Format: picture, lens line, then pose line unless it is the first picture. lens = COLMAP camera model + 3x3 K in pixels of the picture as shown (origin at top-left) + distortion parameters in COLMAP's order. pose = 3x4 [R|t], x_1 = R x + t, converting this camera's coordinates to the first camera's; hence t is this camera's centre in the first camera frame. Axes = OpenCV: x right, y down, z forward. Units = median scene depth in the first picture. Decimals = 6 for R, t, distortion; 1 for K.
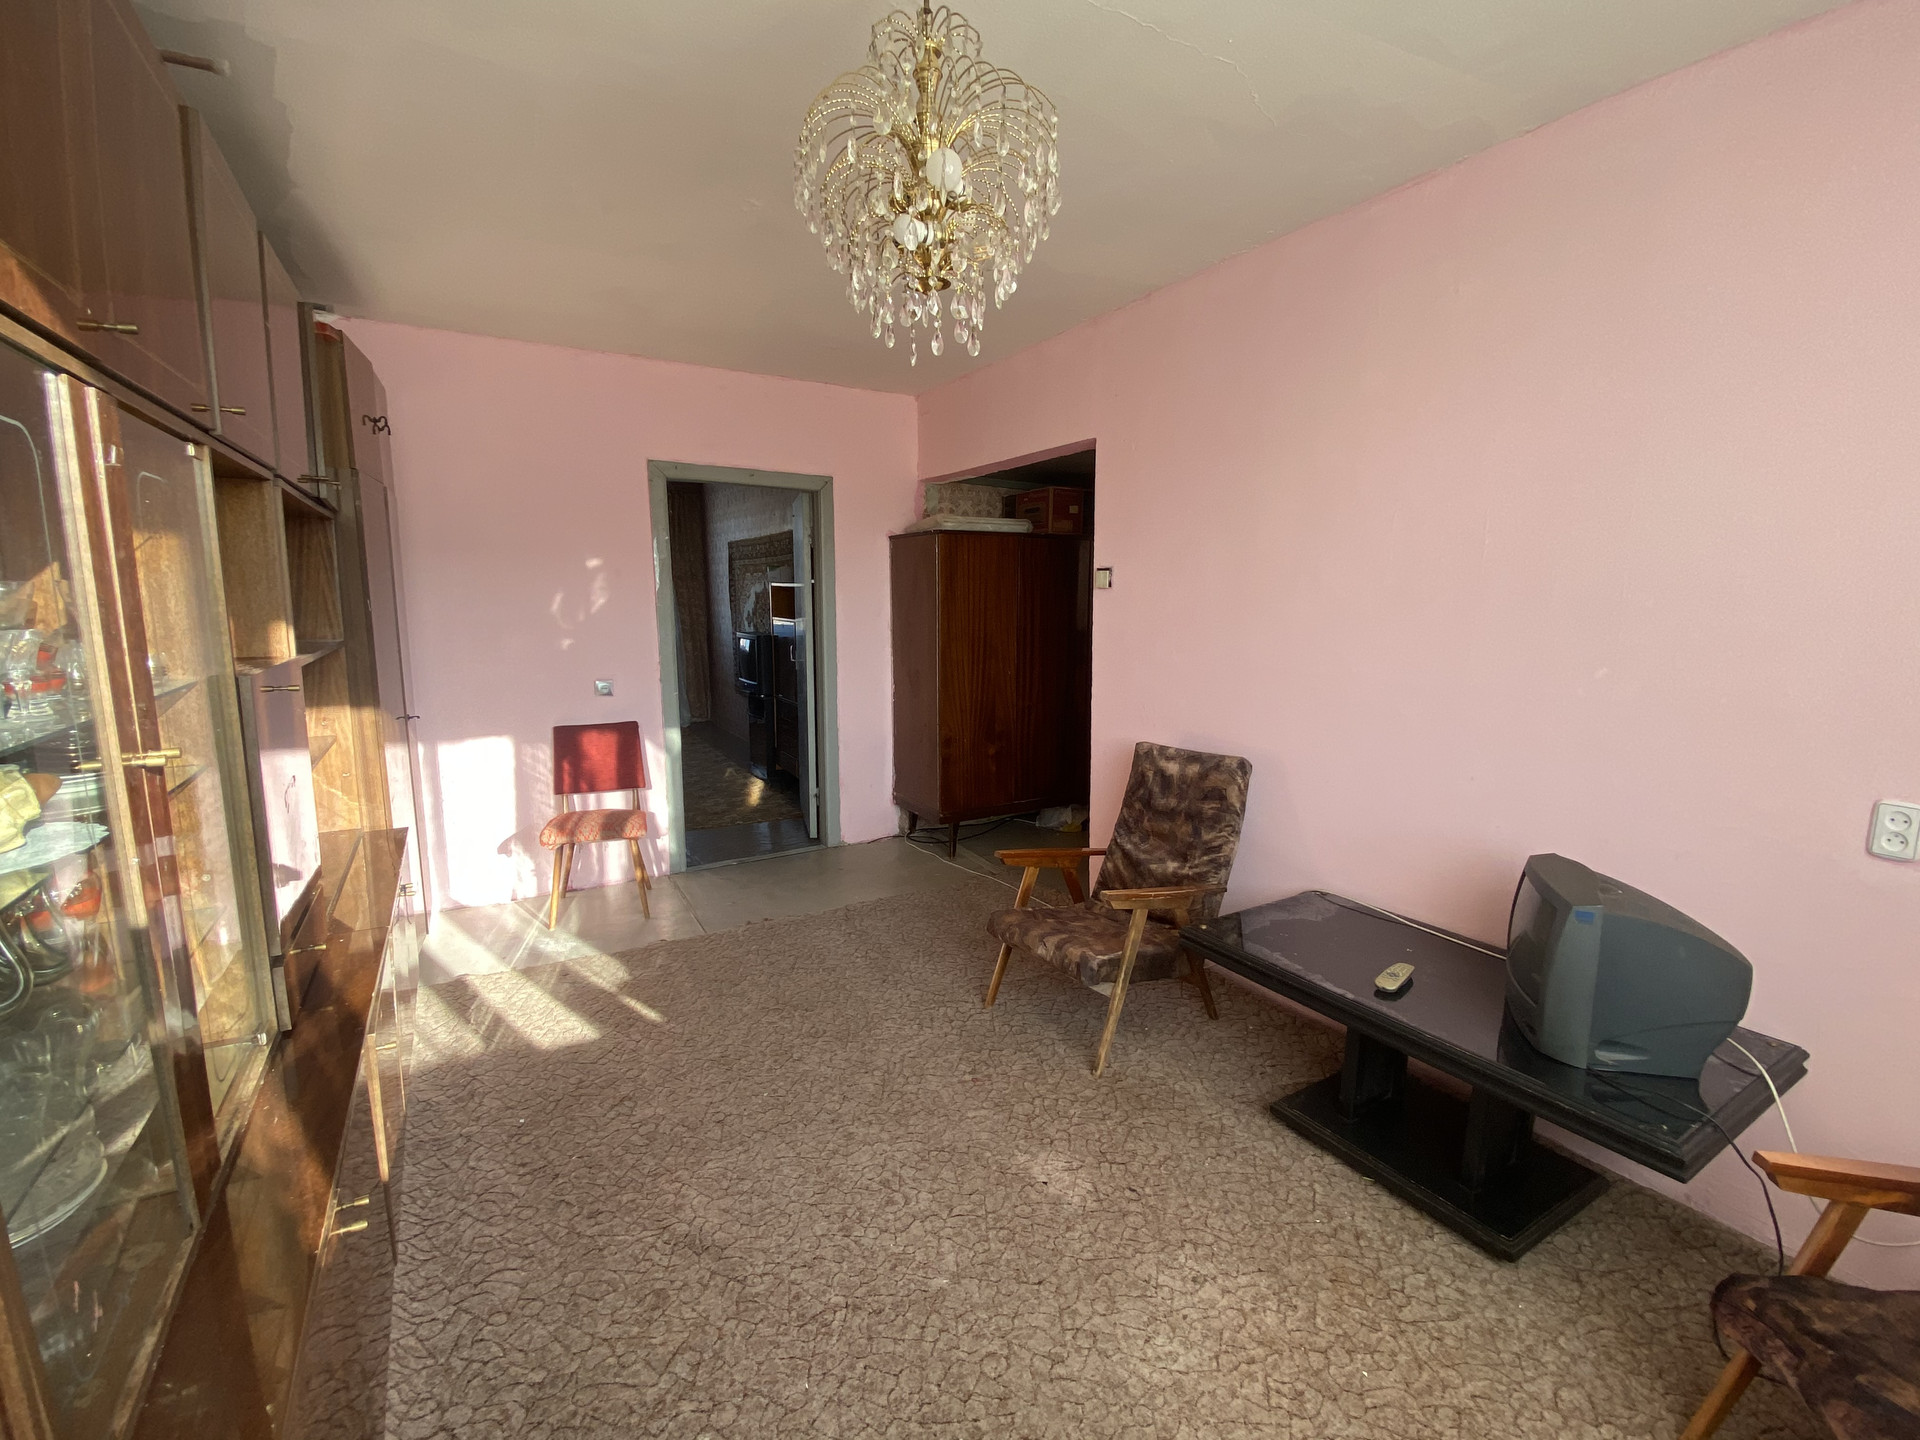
lens RADIAL K [[827.3, 0, 954.9], [0, 827.3, 721.6], [0, 0, 1]] dist [-0.000058, -0.000229]
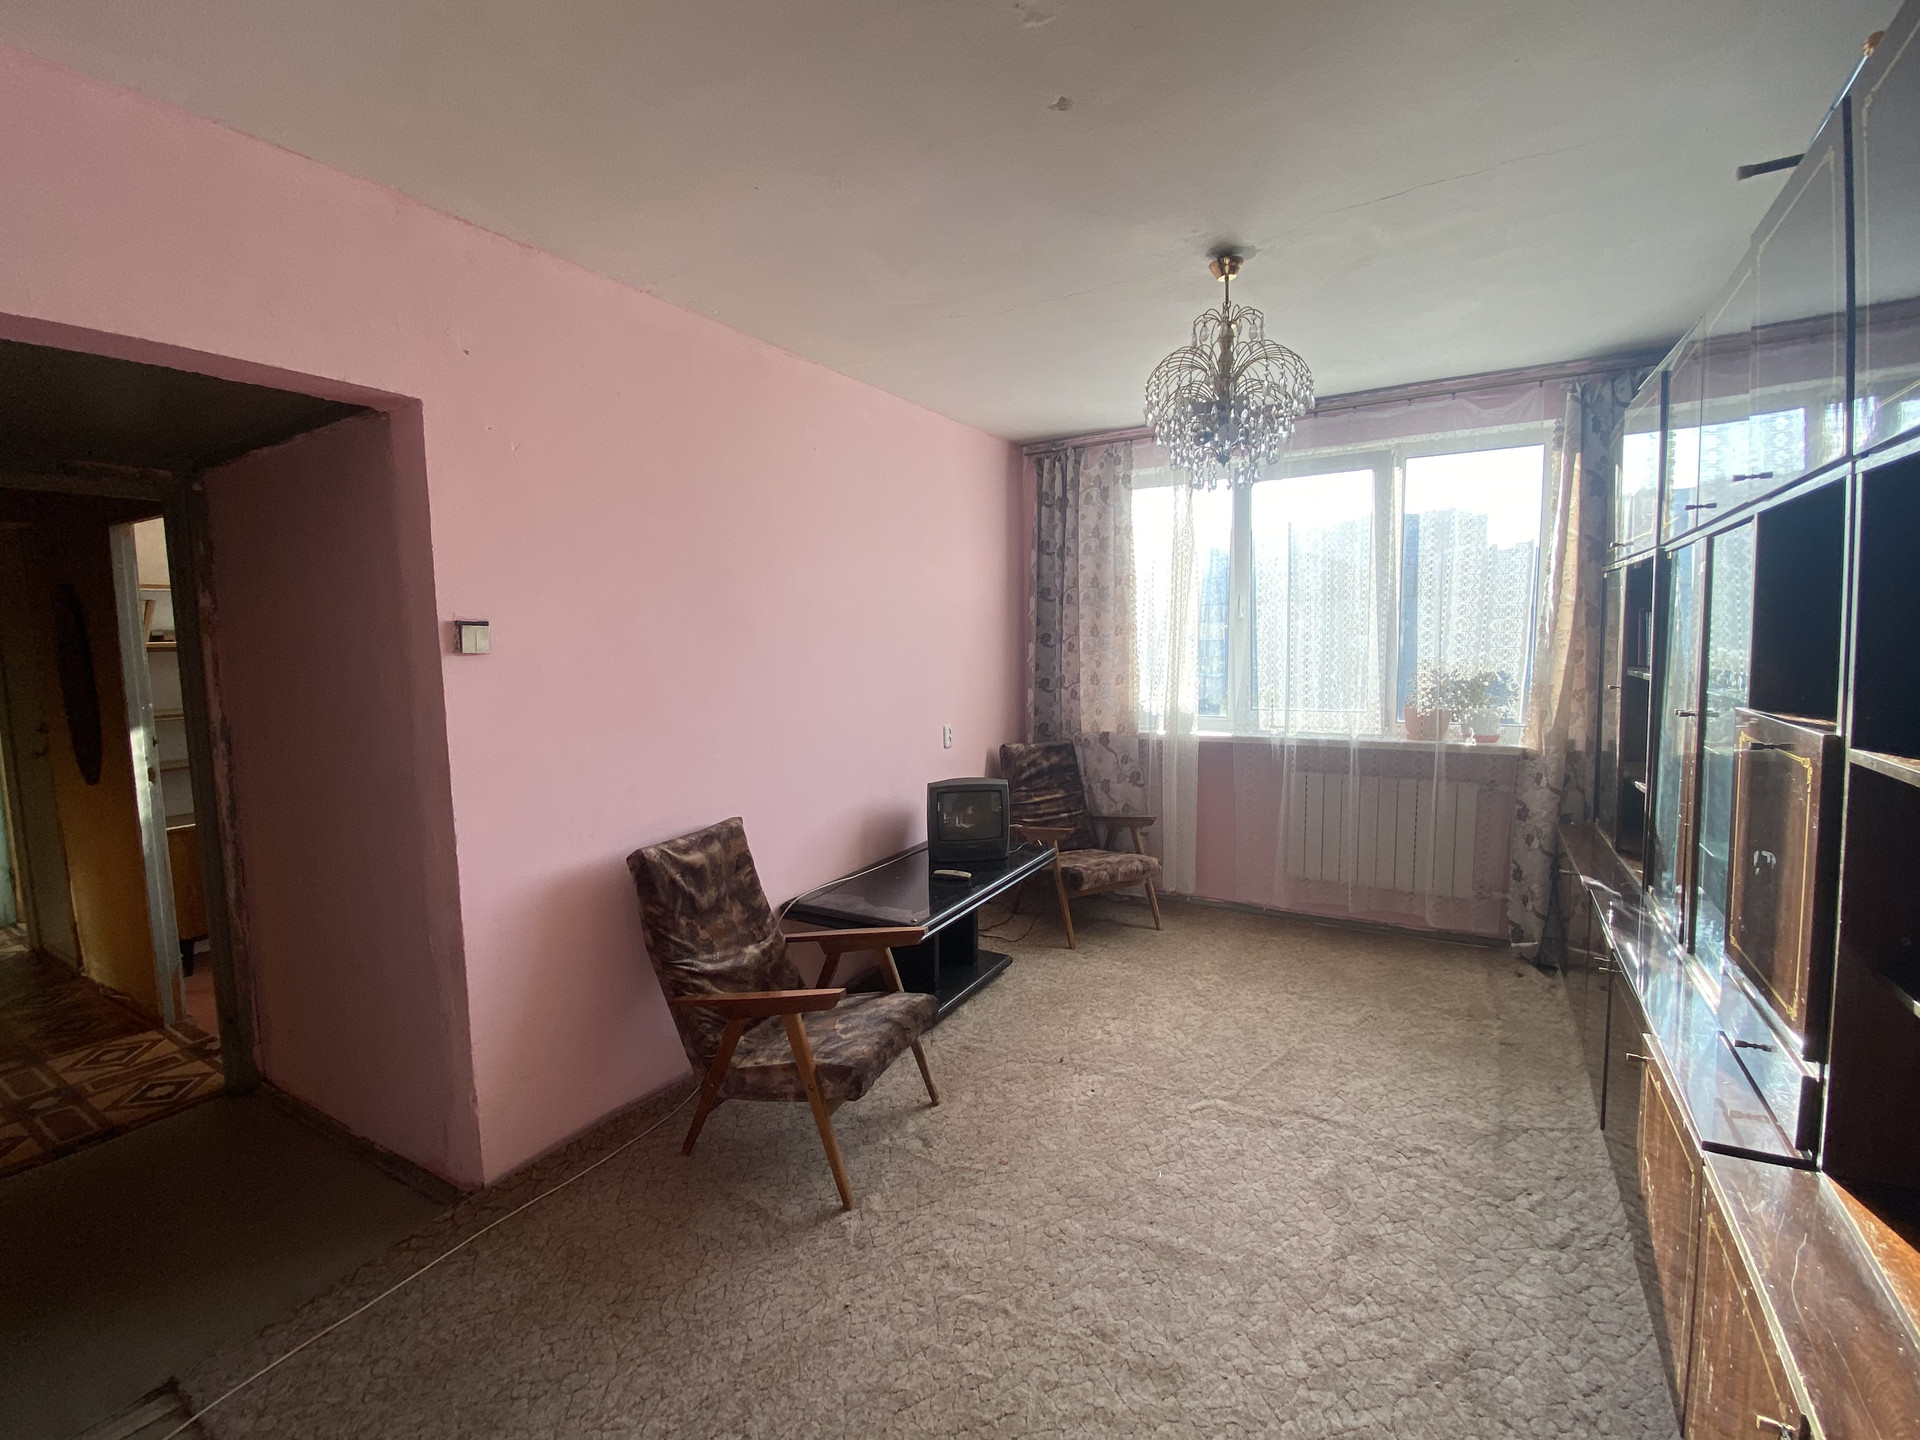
lens RADIAL K [[841.3, 0, 960.0], [0, 841.3, 720.0], [0, 0, 1]] dist [0.000172, -0.000095]
pose [[-0.494496, -0.068911, 0.866444, -0.616384], [0.156157, 0.973589, 0.166554, -0.184903], [-0.855037, 0.217662, -0.470675, 1.146426]]
